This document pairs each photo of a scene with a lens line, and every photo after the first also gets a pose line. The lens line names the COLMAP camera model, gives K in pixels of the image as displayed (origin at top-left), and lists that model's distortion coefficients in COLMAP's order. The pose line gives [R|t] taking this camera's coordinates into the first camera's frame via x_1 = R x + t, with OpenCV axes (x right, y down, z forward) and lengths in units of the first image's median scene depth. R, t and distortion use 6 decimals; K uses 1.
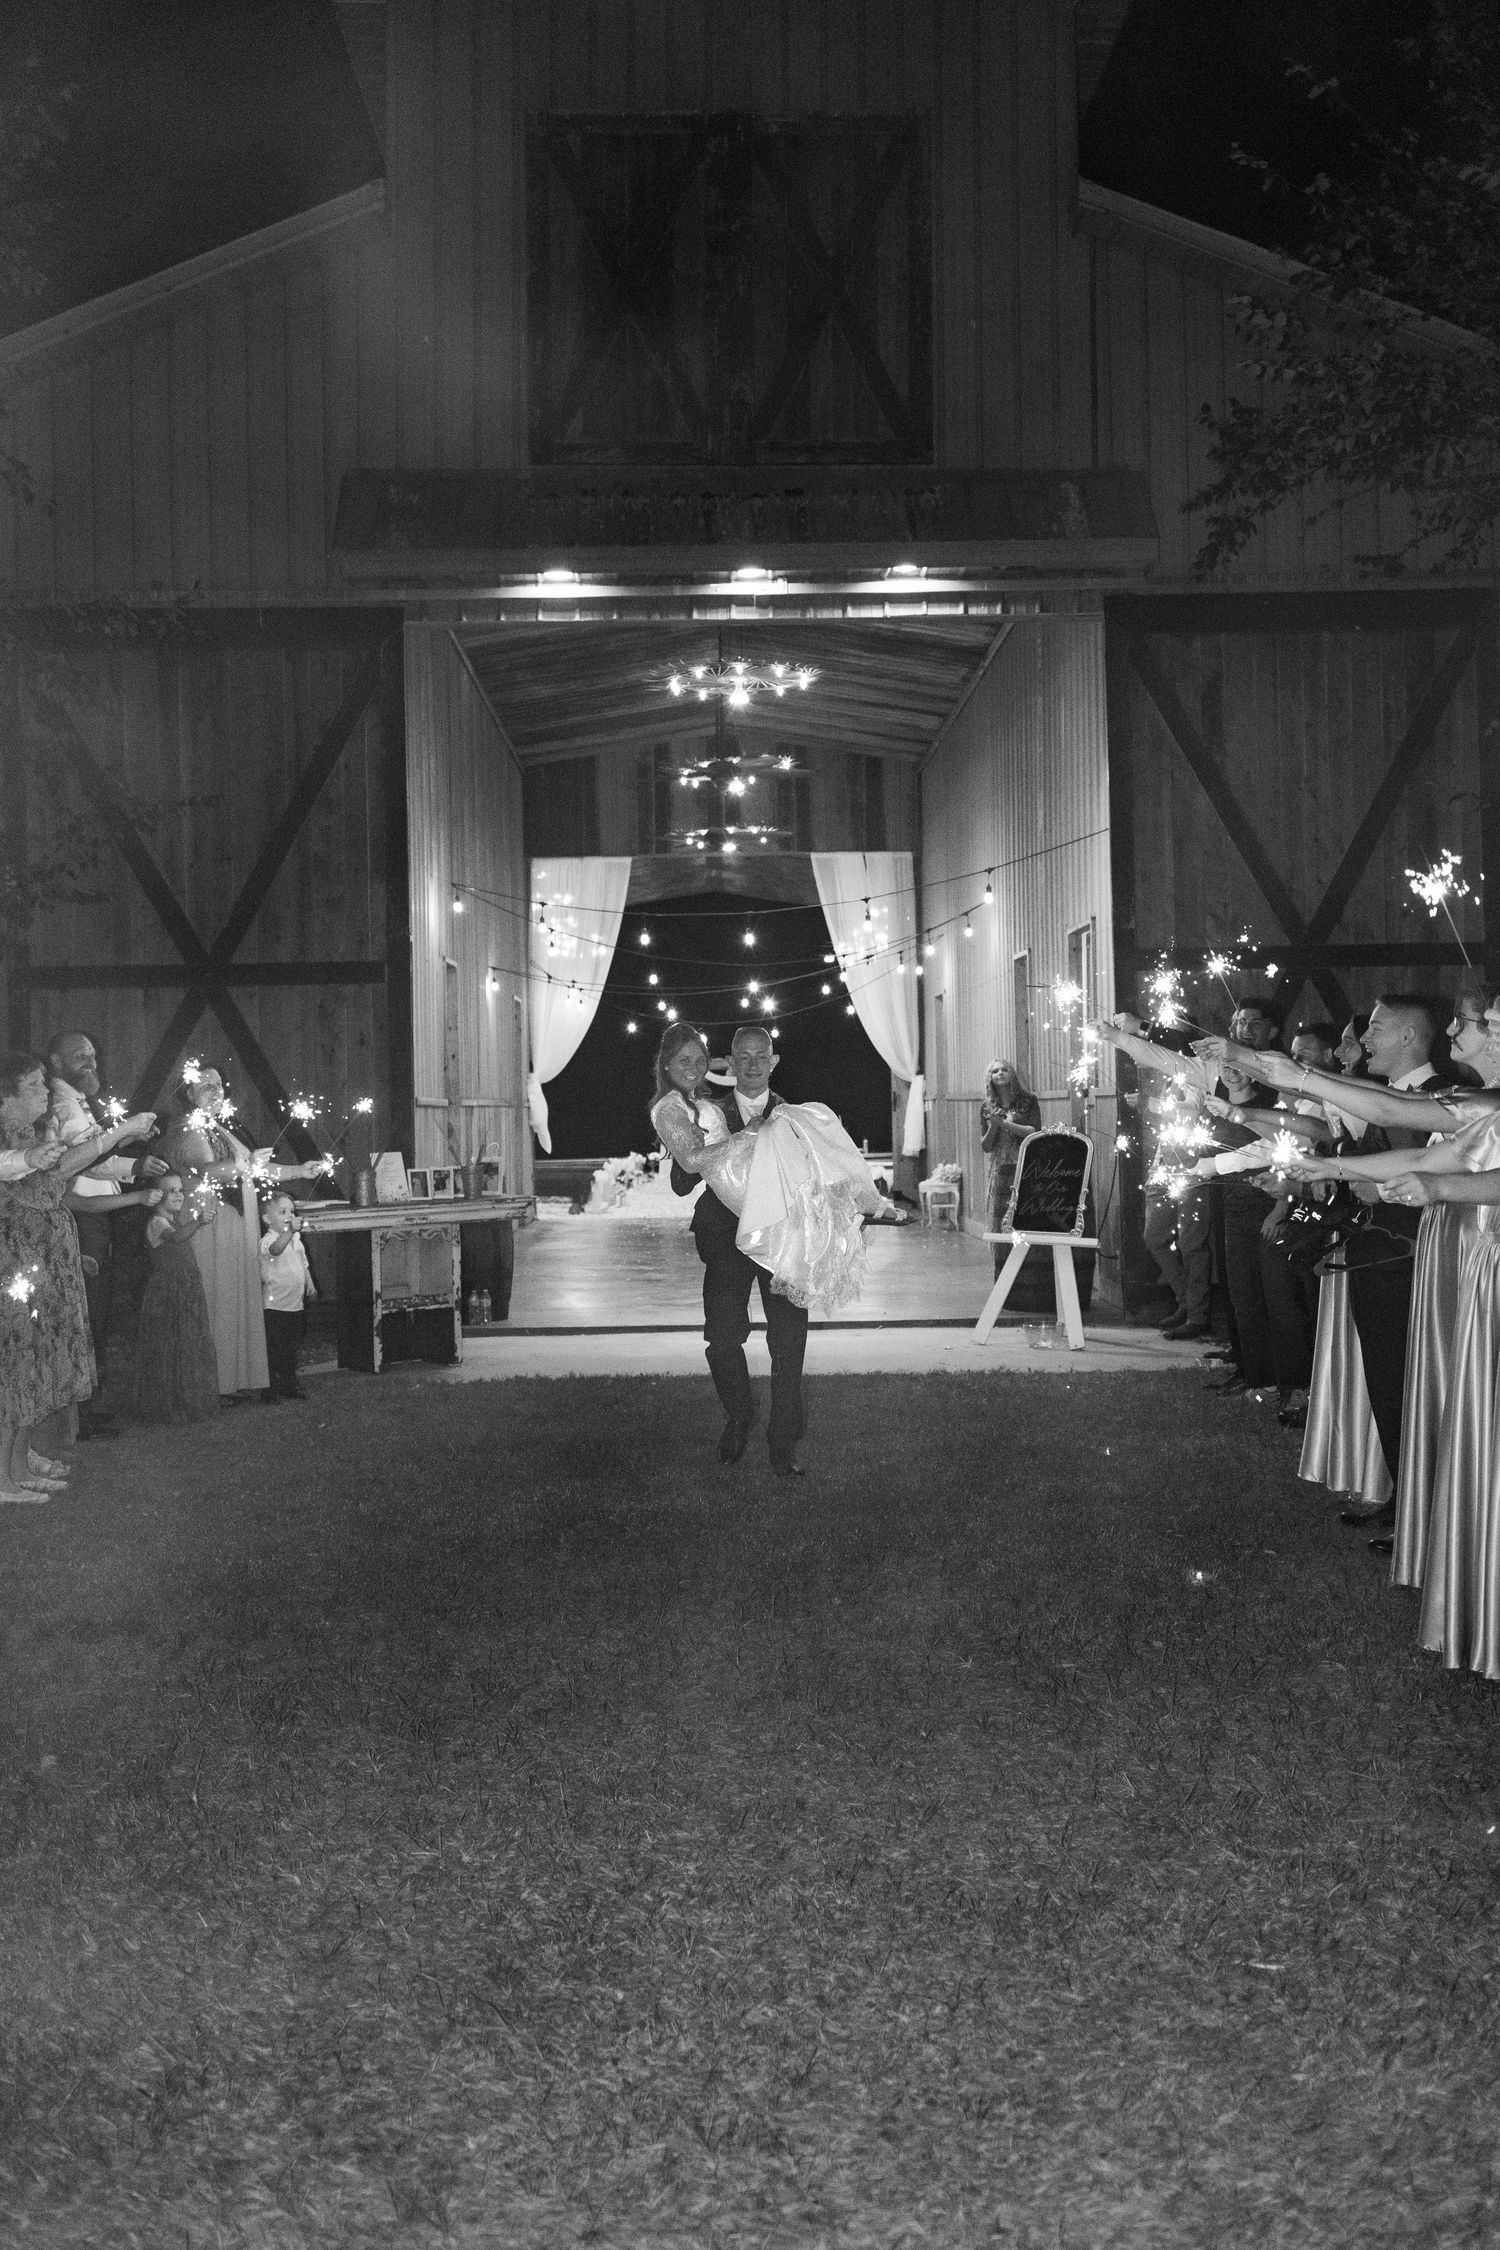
lens RADIAL K [[2206.3, 0, 718.9], [0, 2206.3, 1128.9], [0, 0, 1]] dist [0.039650, -0.007618]
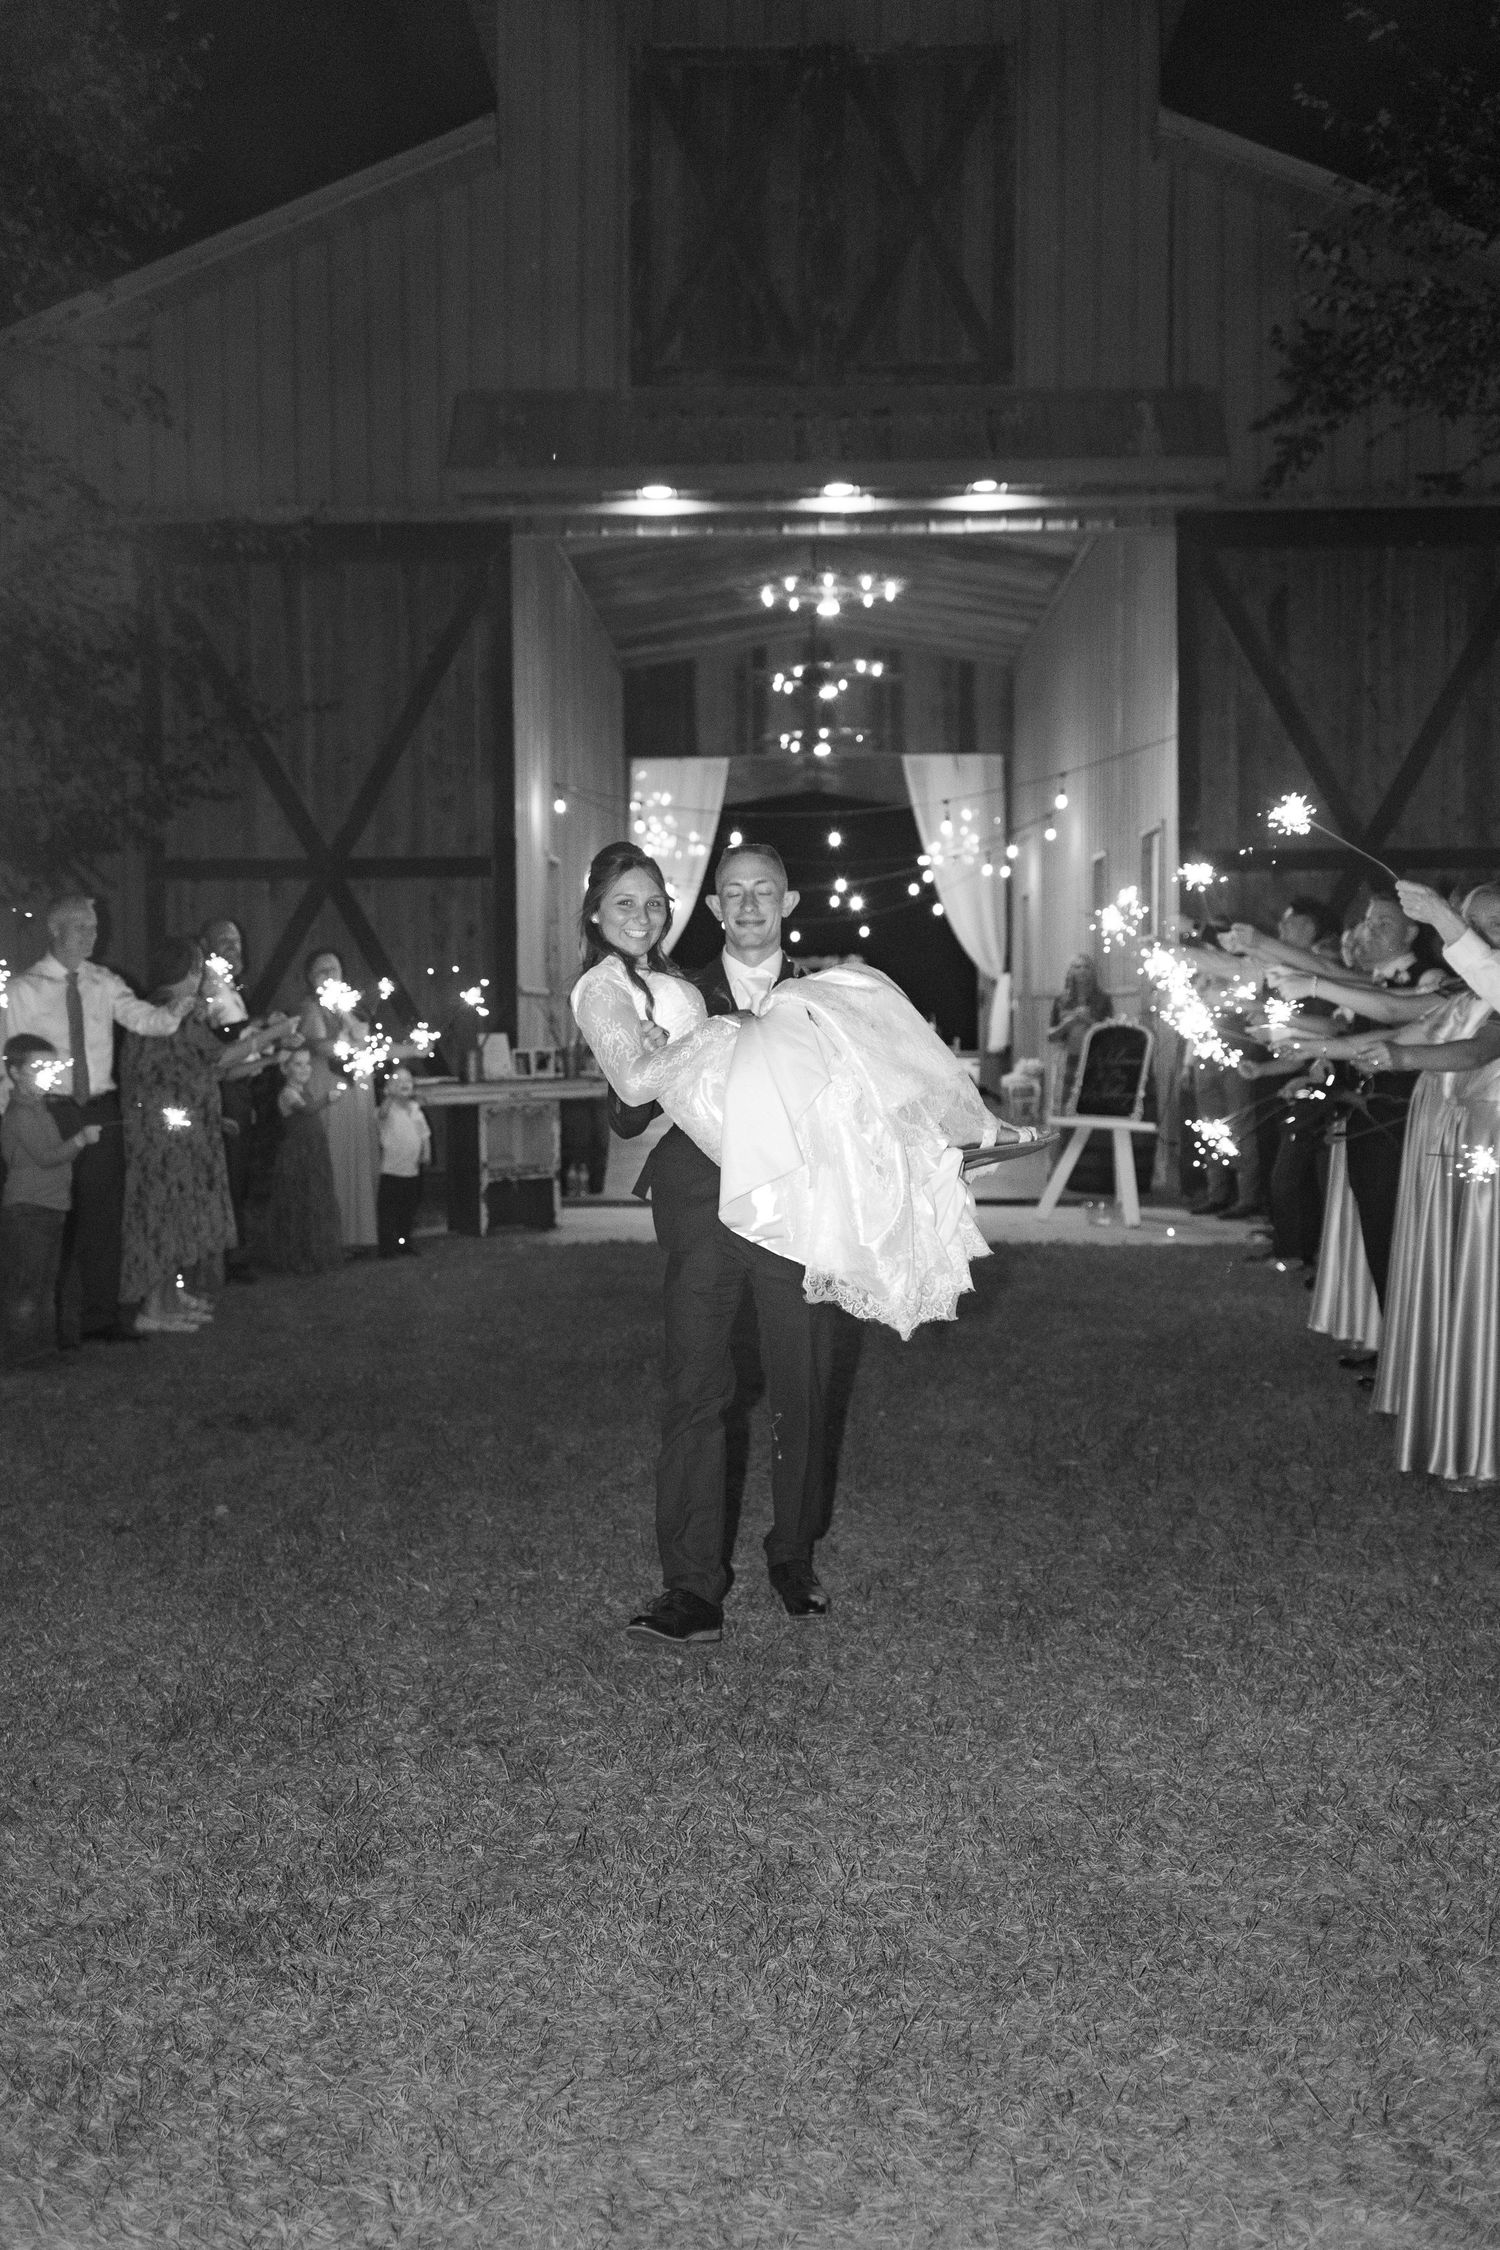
lens RADIAL K [[2265.0, 0, 745.4], [0, 2265.0, 1145.4], [0, 0, 1]] dist [0.054747, -0.026511]
pose [[0.999301, 0.013074, -0.035031, 0.012458], [-0.011367, 0.998759, 0.048493, 0.009363], [0.035621, -0.048061, 0.998209, -0.104100]]
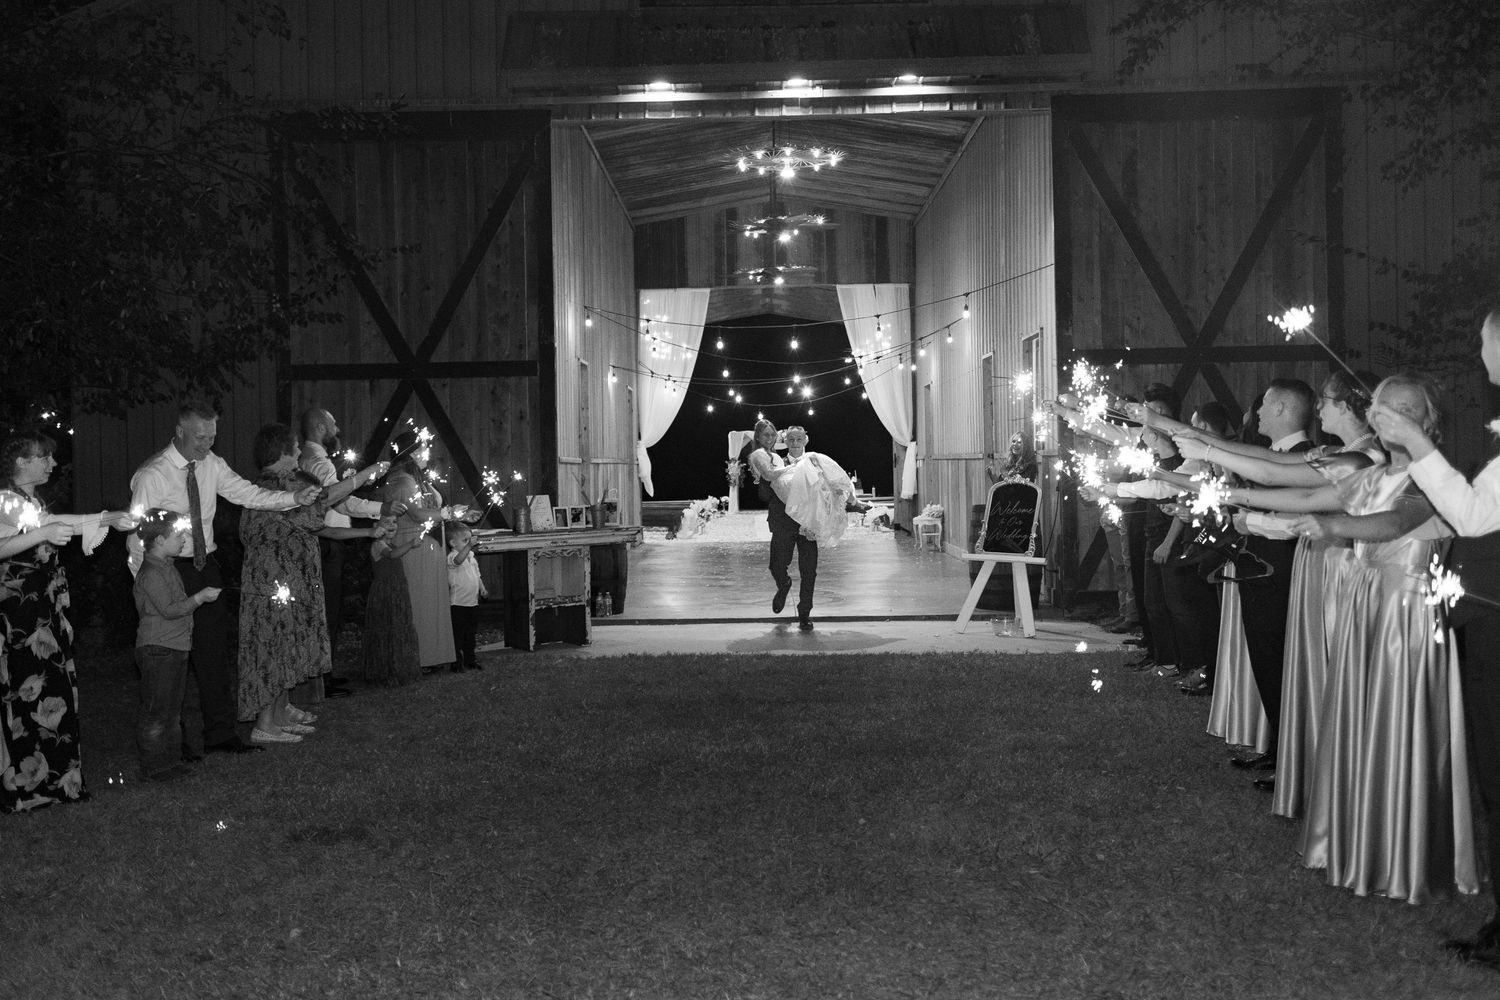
lens RADIAL K [[1521.2, 0, 690.0], [0, 1521.2, 502.5], [0, 0, 1]] dist [0.024423, 0.005465]
pose [[0.998692, 0.002061, -0.051092, -0.003368], [-0.001323, 0.999894, 0.014466, 0.001011], [0.051116, -0.014379, 0.998589, 0.029189]]
